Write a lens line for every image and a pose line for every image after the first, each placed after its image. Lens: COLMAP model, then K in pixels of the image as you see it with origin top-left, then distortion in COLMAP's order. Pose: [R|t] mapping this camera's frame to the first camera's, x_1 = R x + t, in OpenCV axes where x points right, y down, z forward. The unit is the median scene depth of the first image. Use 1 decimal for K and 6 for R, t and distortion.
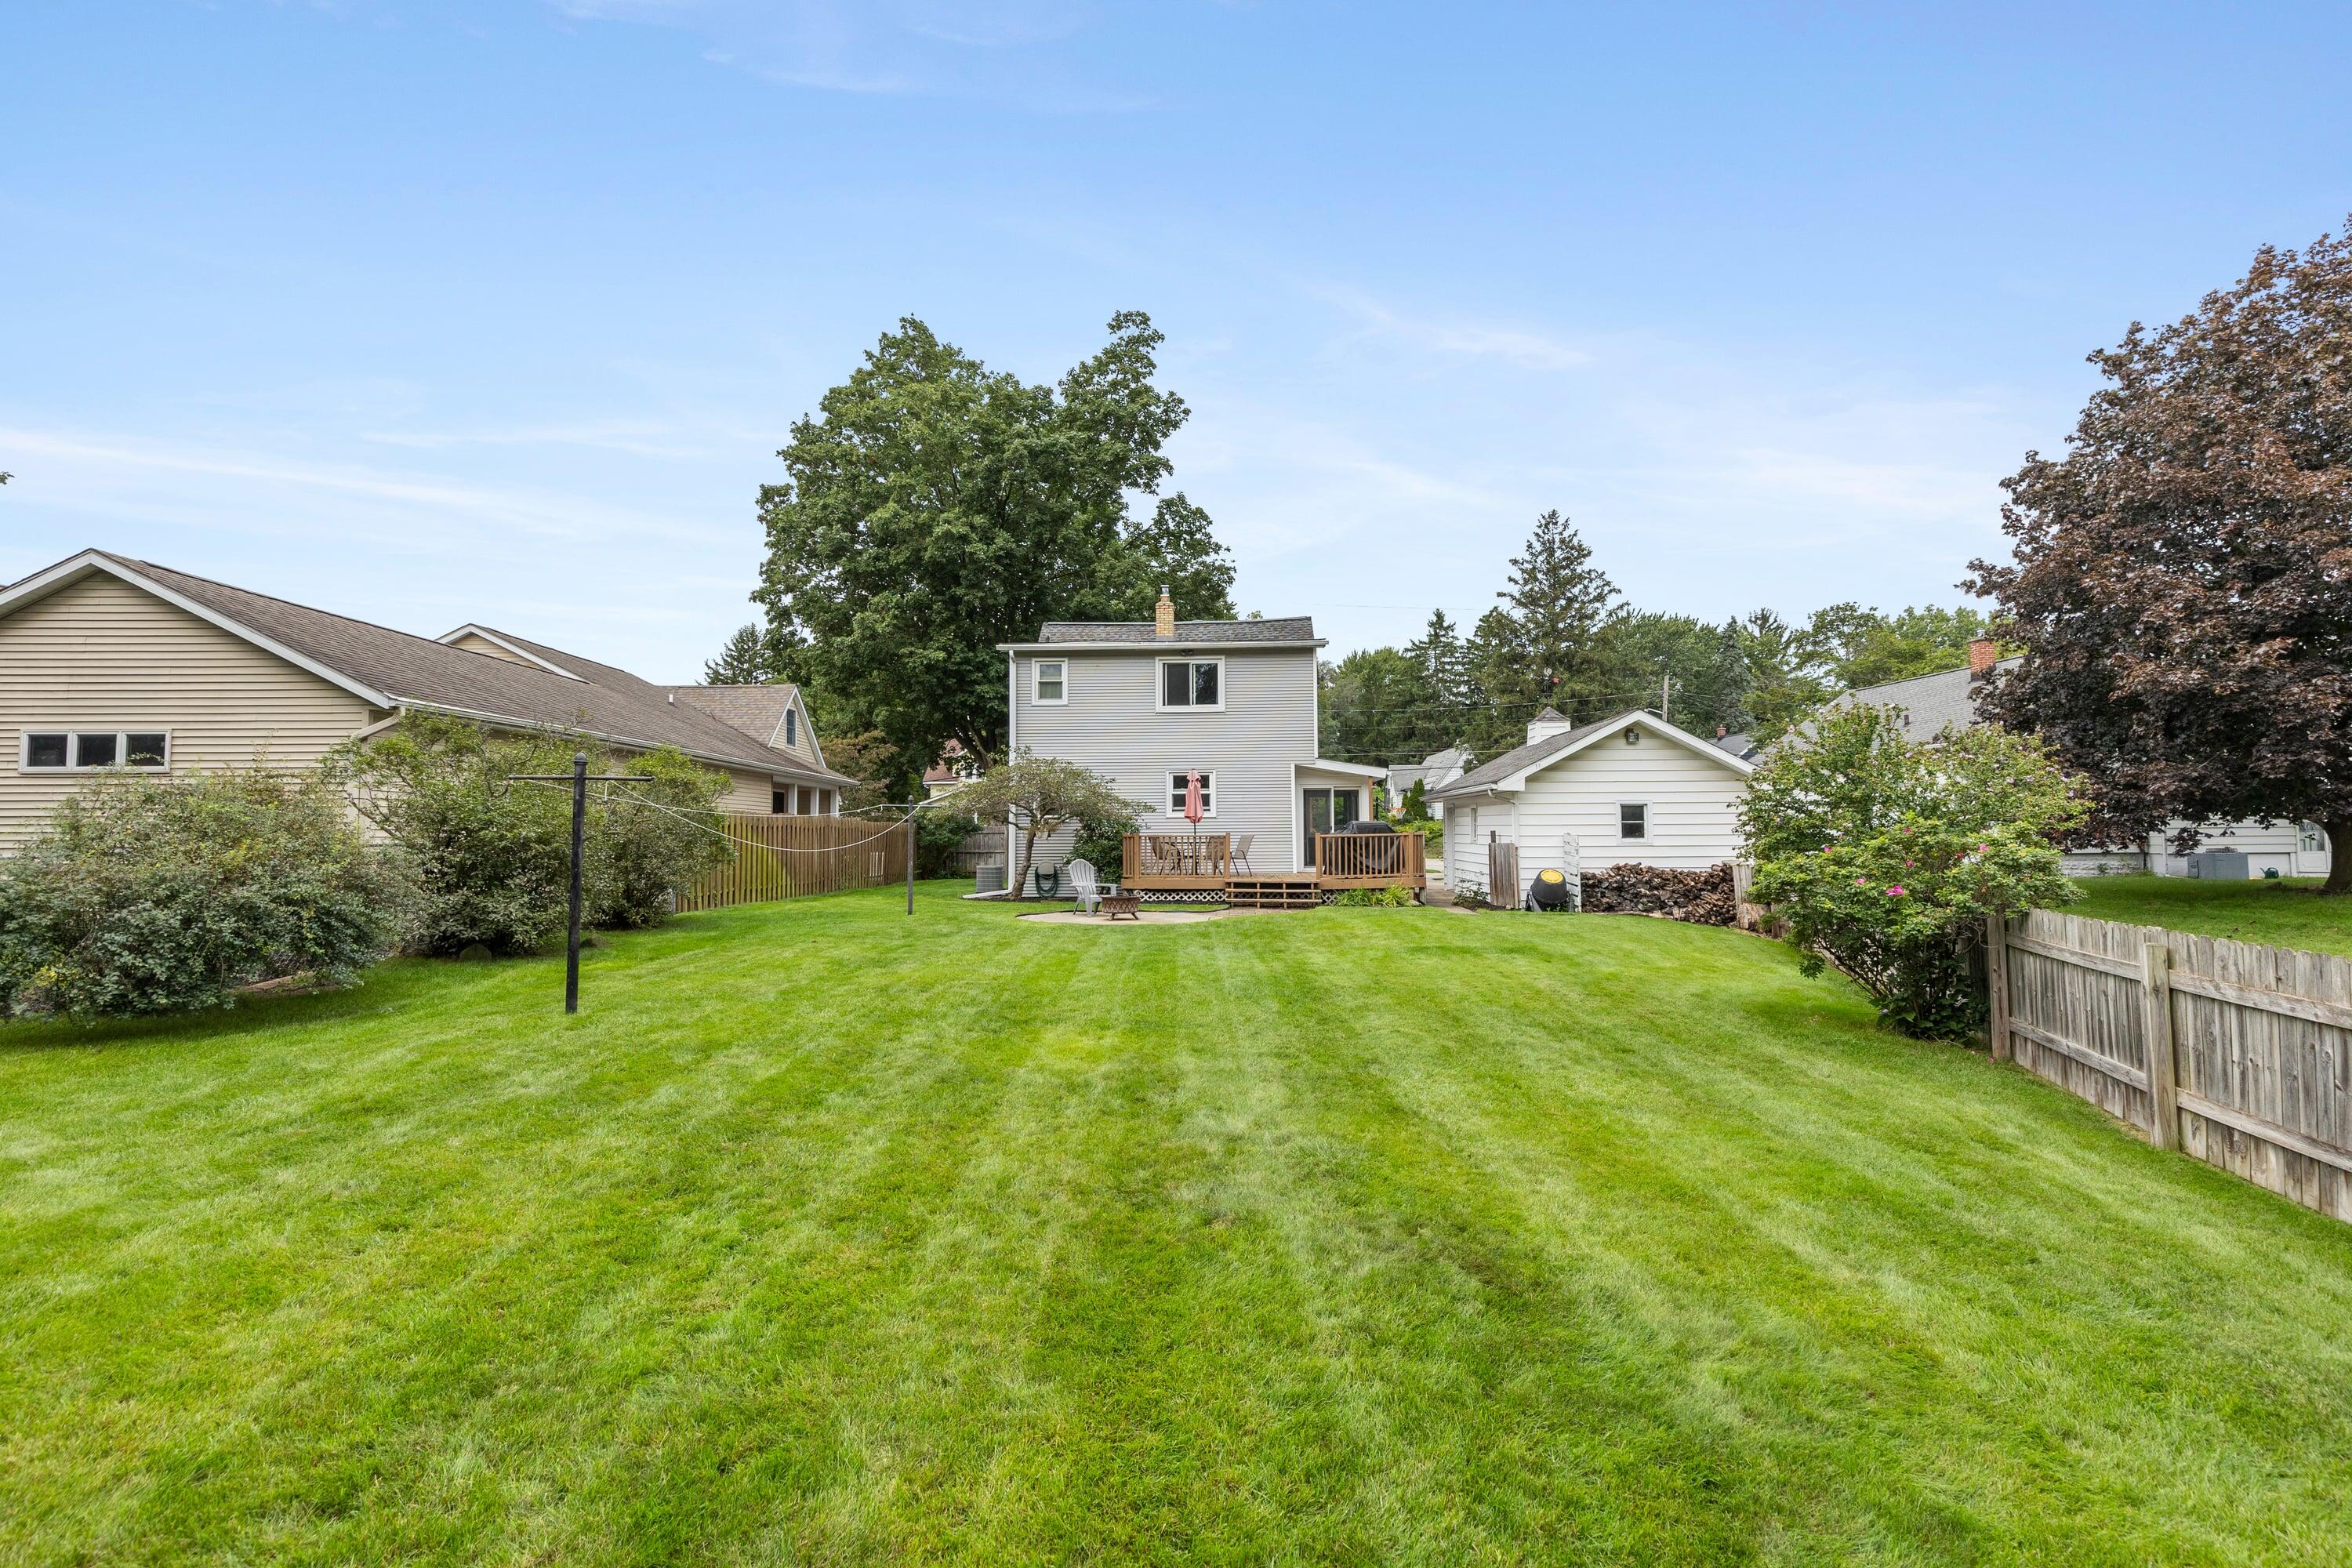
lens RADIAL K [[1079.4, 0, 1193.5], [0, 1079.4, 785.8], [0, 0, 1]] dist [0.008208, 0.000739]
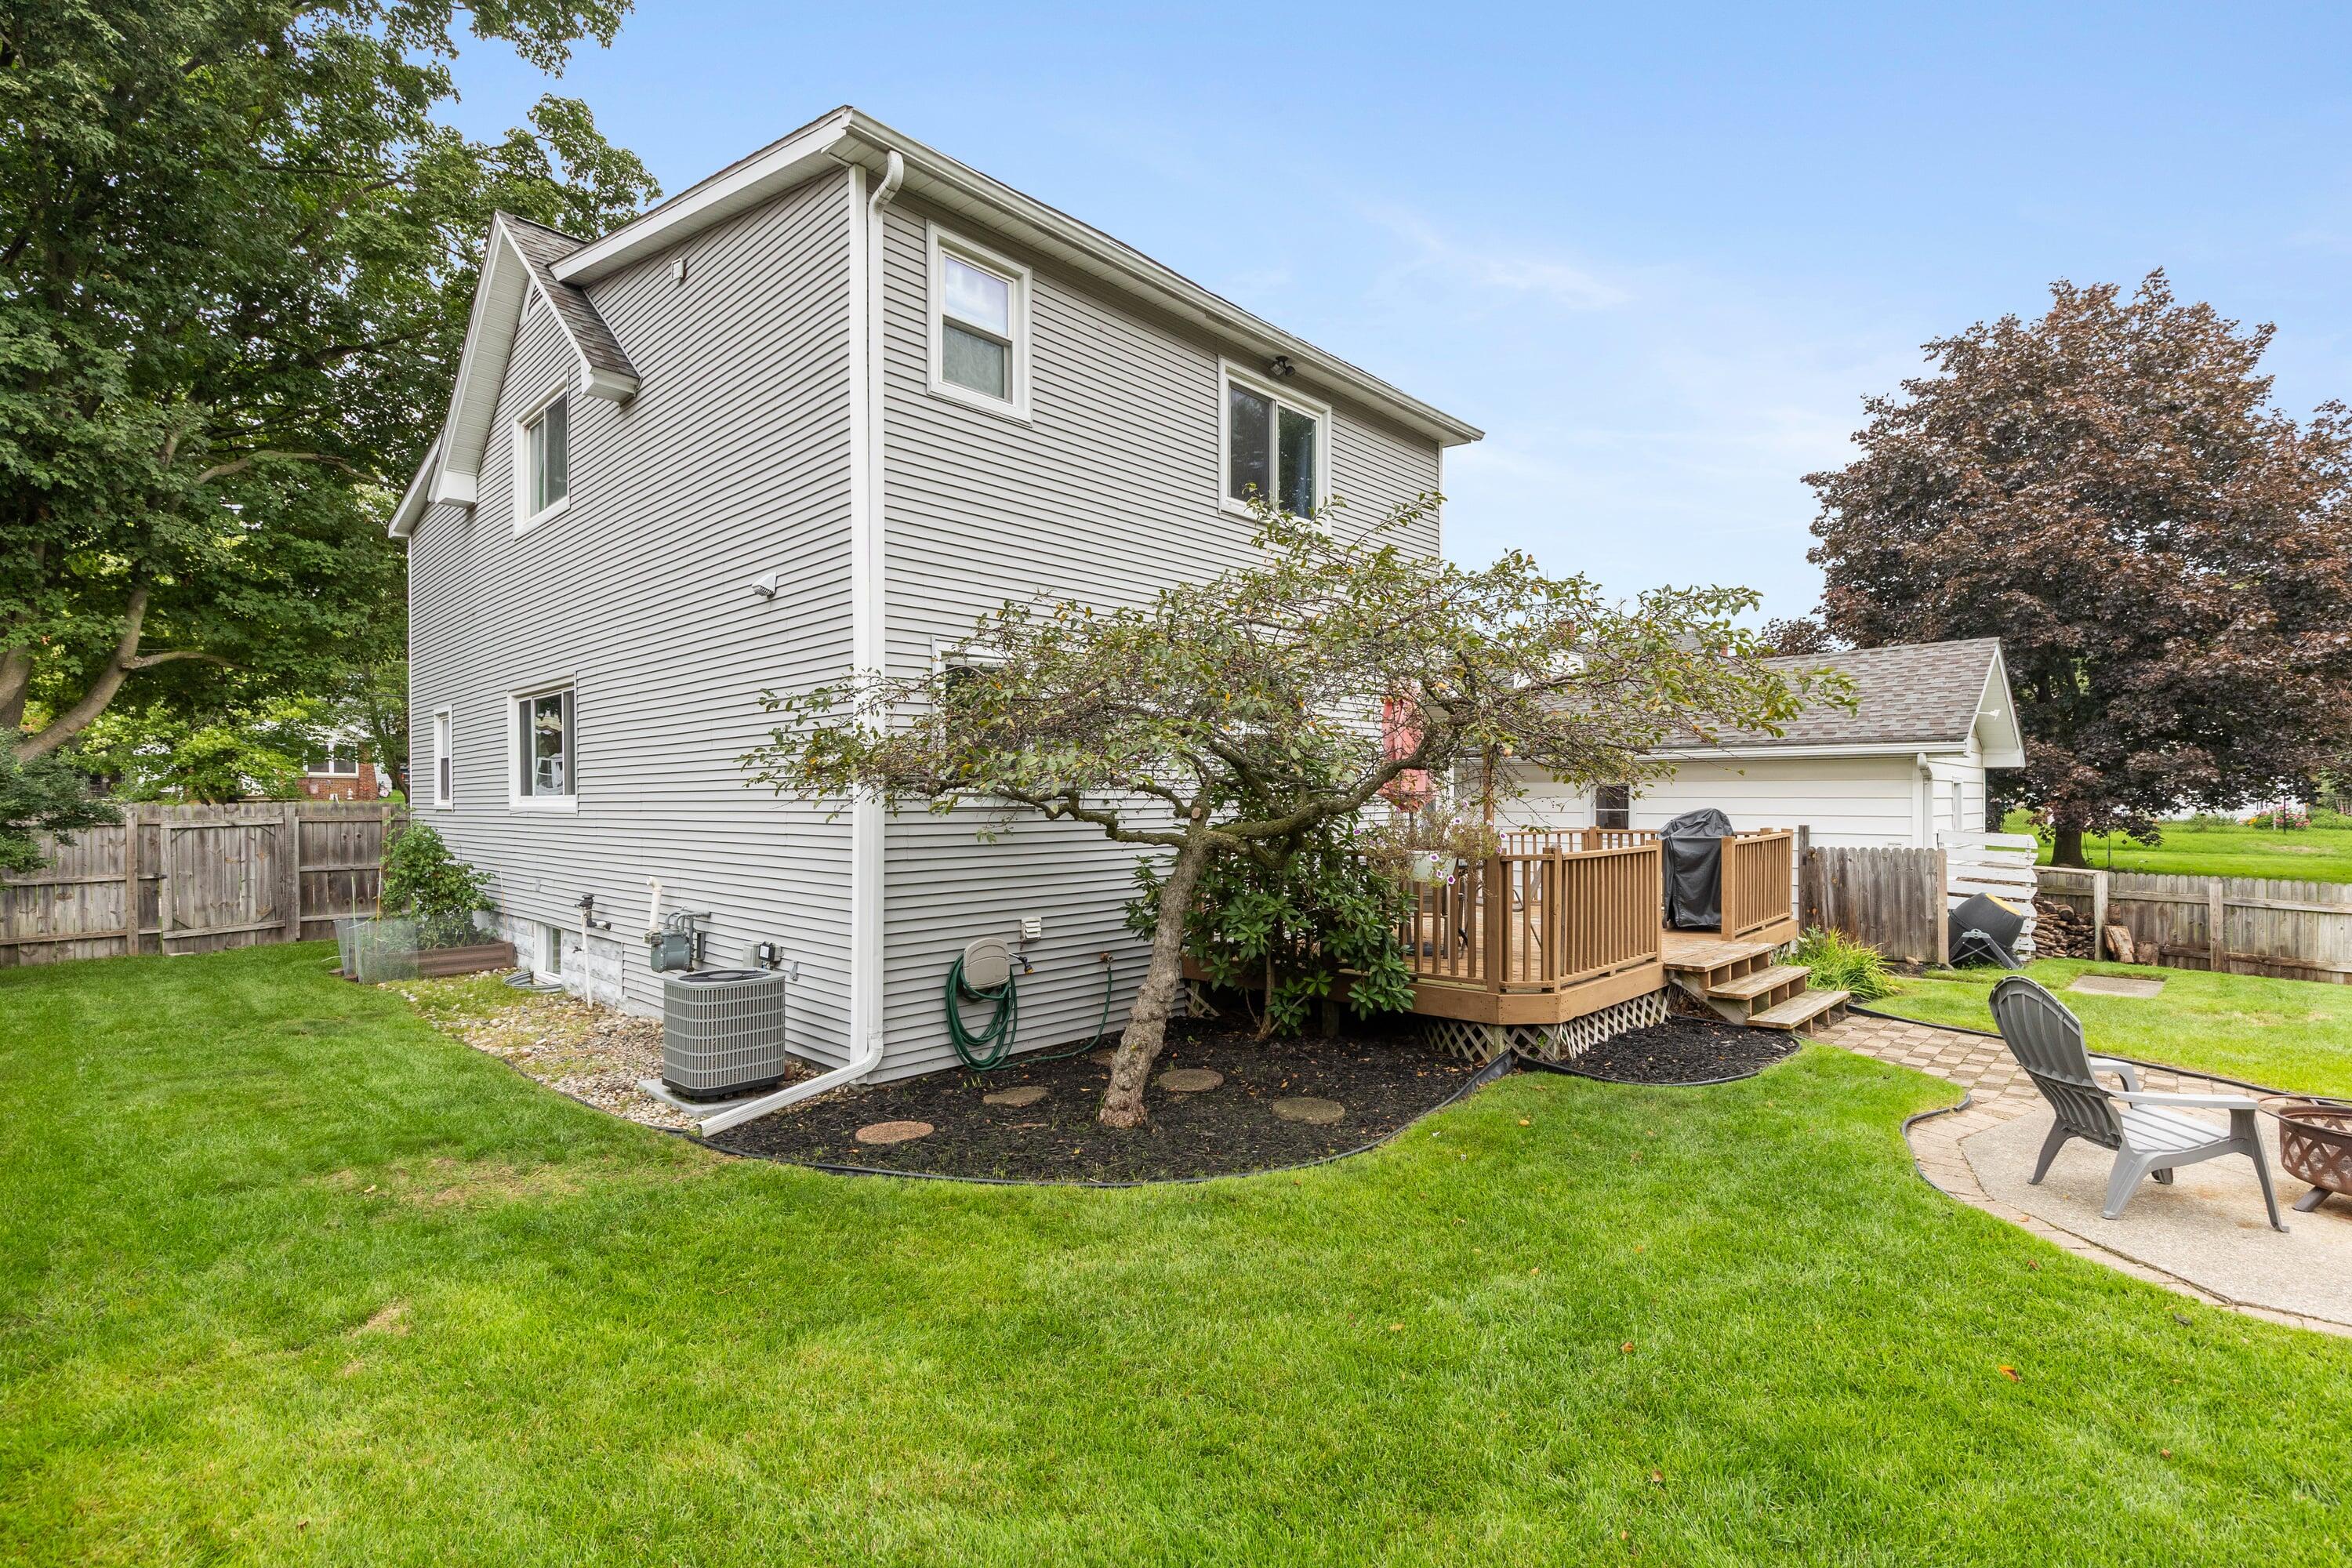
lens RADIAL K [[1055.8, 0, 1202.4], [0, 1055.8, 822.8], [0, 0, 1]] dist [-0.002035, -0.000540]
pose [[0.646198, -0.013754, 0.763046, -0.208533], [-0.037263, 0.998076, 0.049548, 0.013887], [-0.762259, -0.060451, 0.644443, 0.506979]]
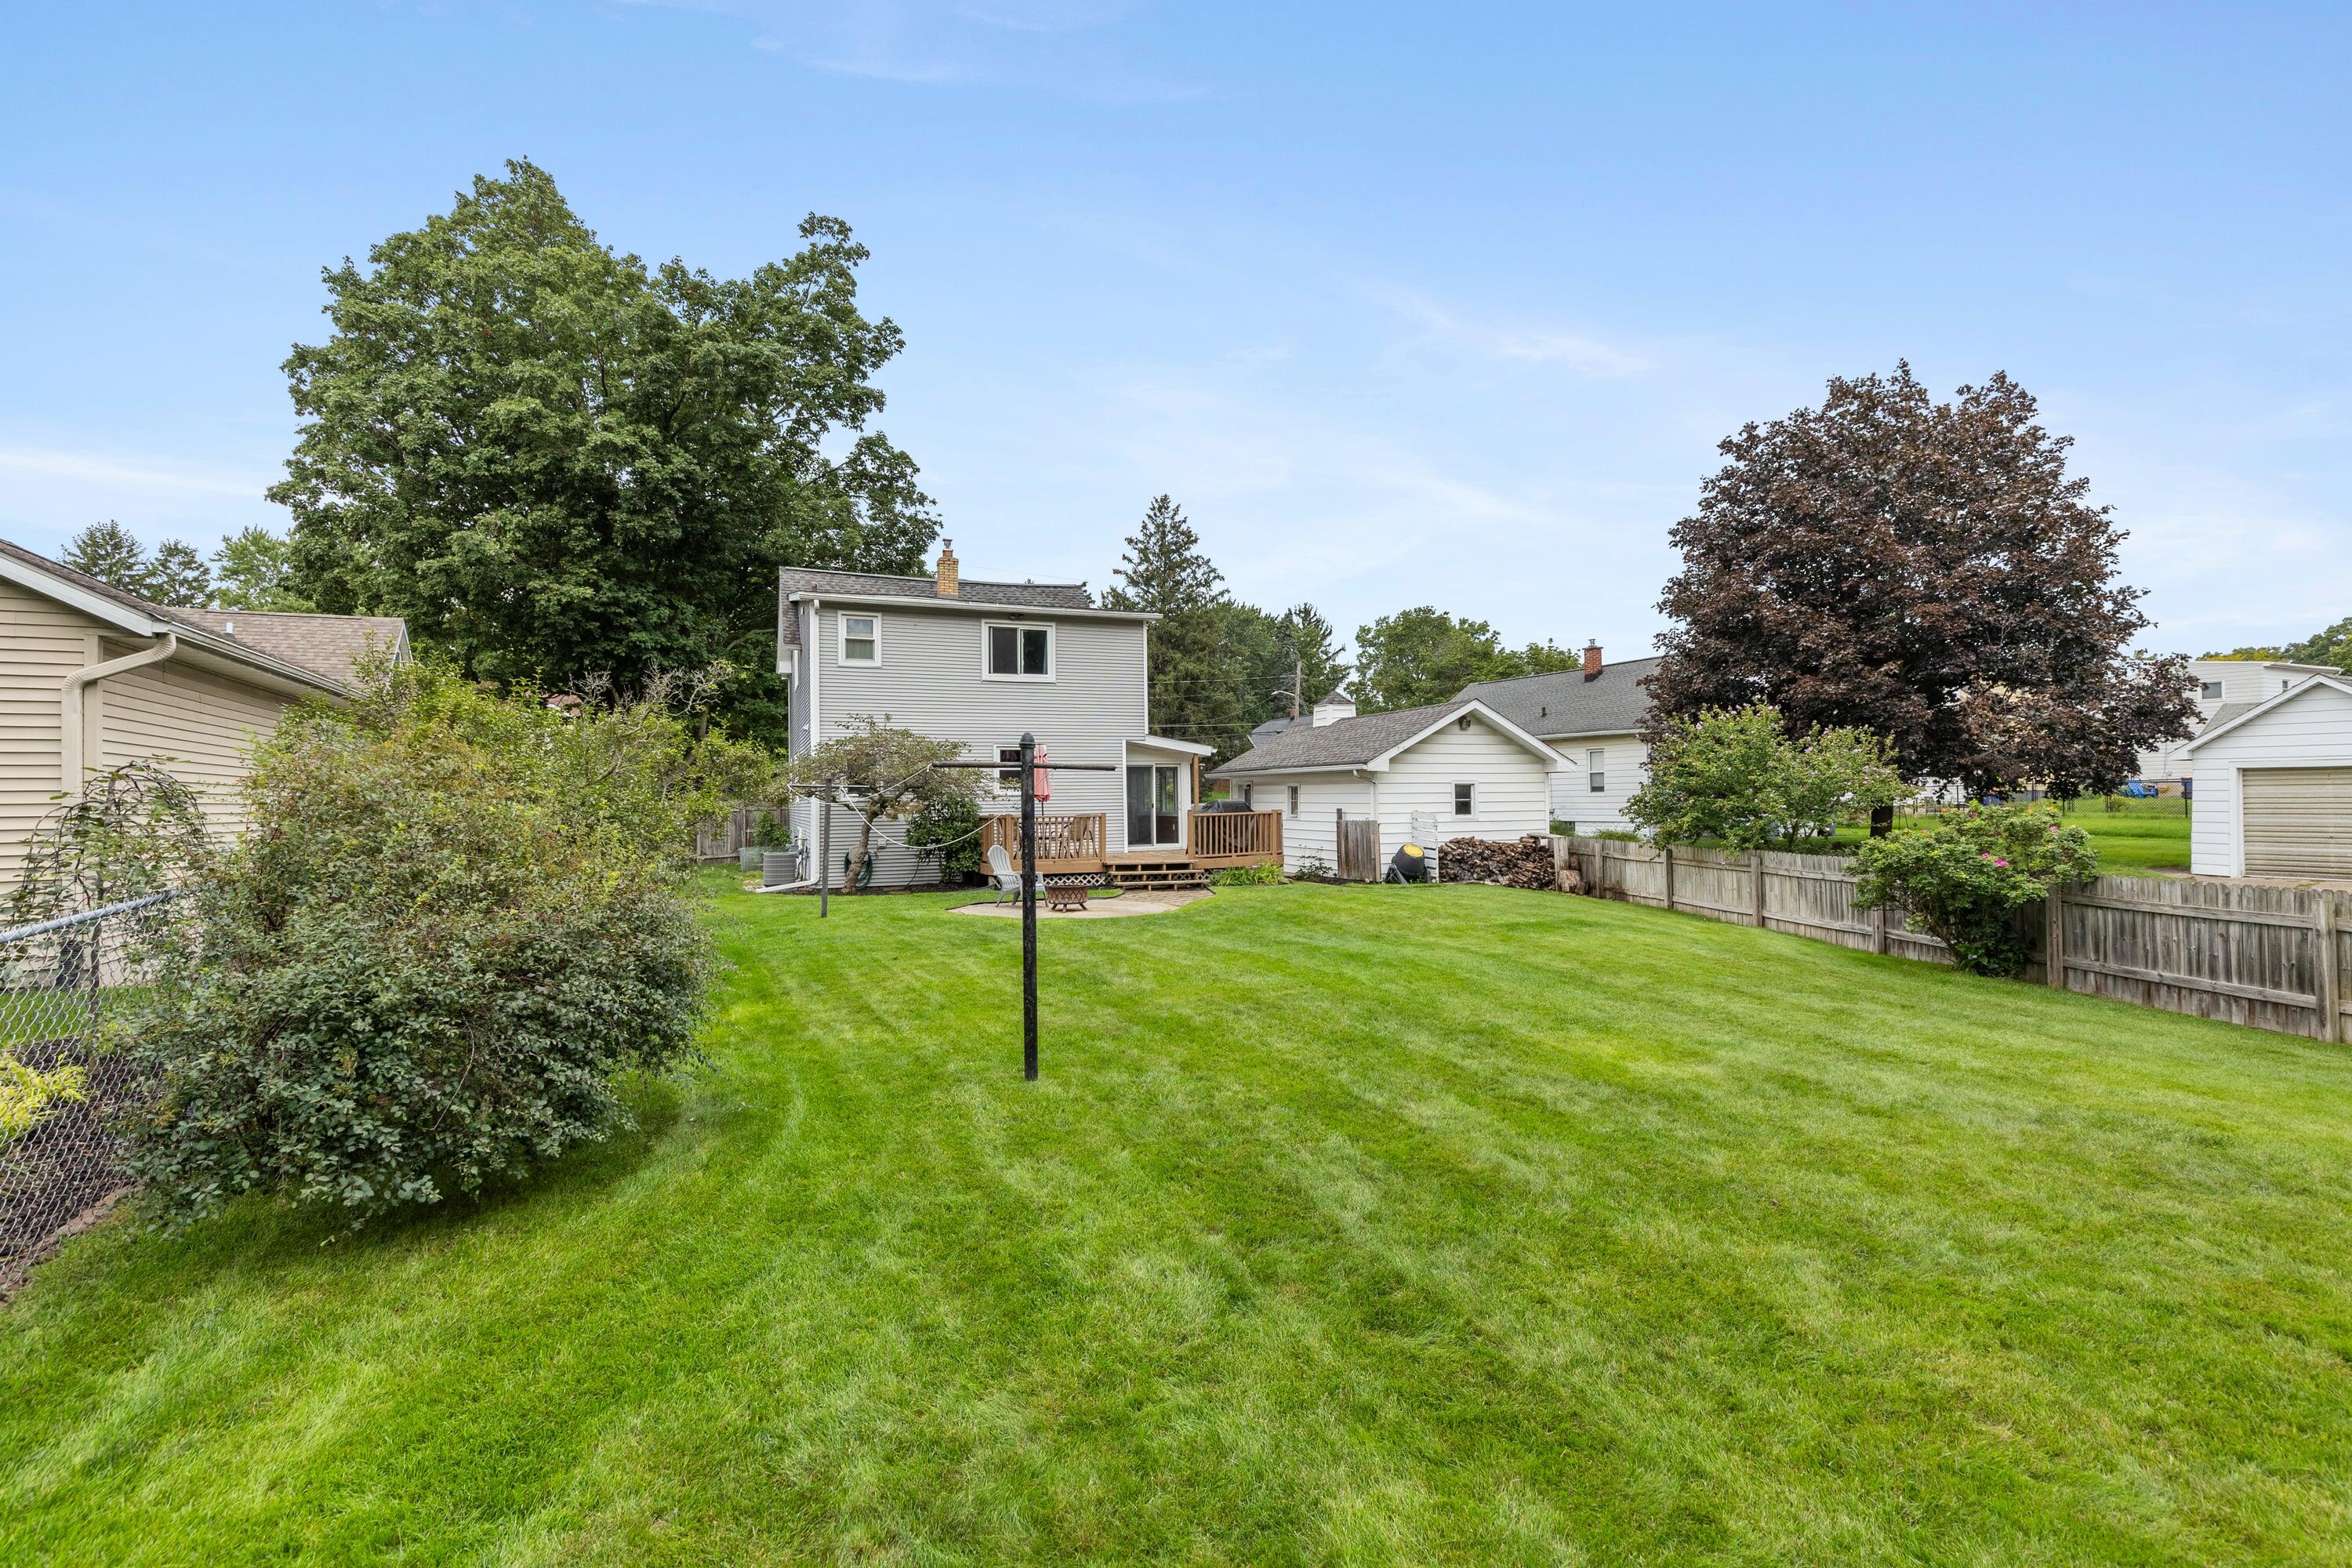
lens RADIAL K [[1083.4, 0, 1203.1], [0, 1083.4, 788.0], [0, 0, 1]] dist [0.015759, -0.024354]
pose [[0.901495, 0.000446, 0.432788, -0.173764], [-0.013896, 0.999514, 0.027916, -0.003456], [-0.432565, -0.031180, 0.901063, 0.060858]]
